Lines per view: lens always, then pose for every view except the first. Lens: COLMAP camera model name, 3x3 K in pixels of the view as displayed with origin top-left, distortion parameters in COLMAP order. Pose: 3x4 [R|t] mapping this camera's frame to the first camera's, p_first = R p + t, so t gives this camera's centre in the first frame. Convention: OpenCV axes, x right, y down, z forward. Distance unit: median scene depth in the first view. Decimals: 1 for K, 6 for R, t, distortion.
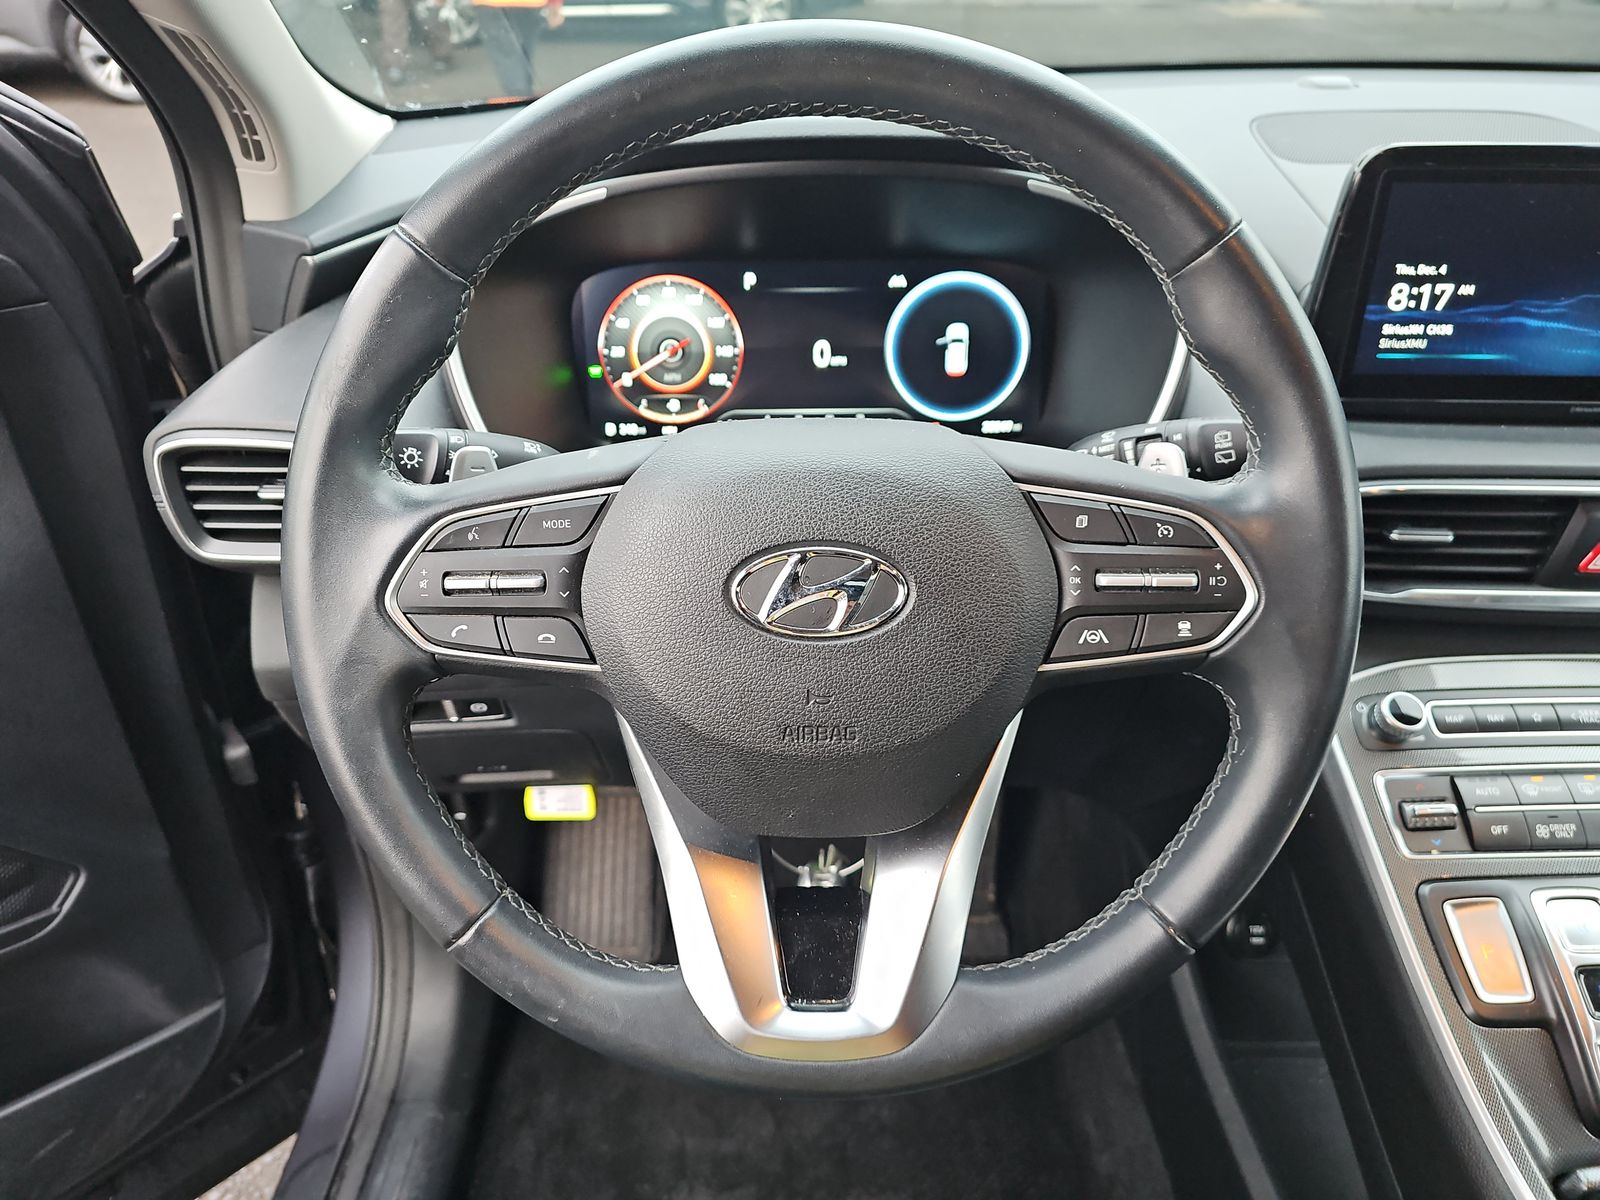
lens RADIAL K [[915.0, 0, 803.0], [0, 915.0, 568.0], [0, 0, 1]] dist [0.028815, -0.030217]
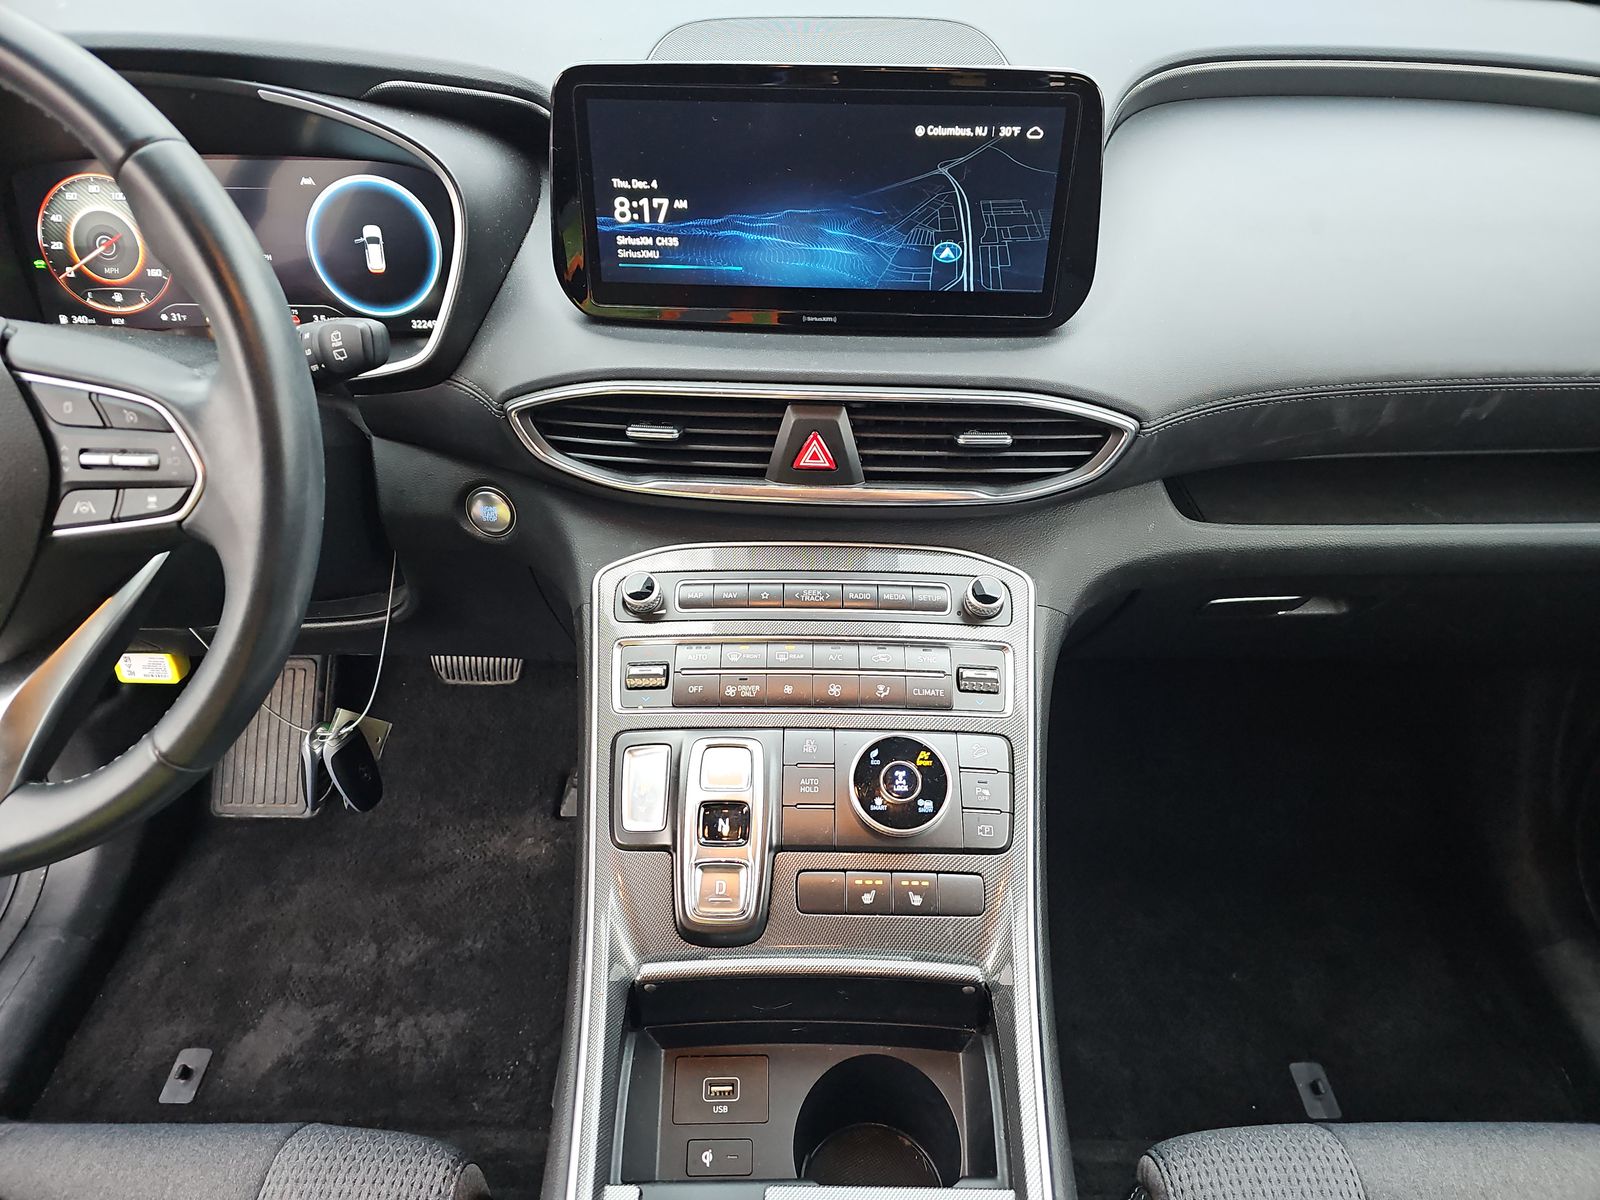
lens RADIAL K [[915.0, 0, 803.0], [0, 915.0, 568.0], [0, 0, 1]] dist [0.028815, -0.030217]
pose [[0.999837, 0.017859, 0.002726, 0.858294], [-0.018049, 0.993939, 0.108437, 0.005333], [-0.000773, -0.108468, 0.994100, -0.126199]]
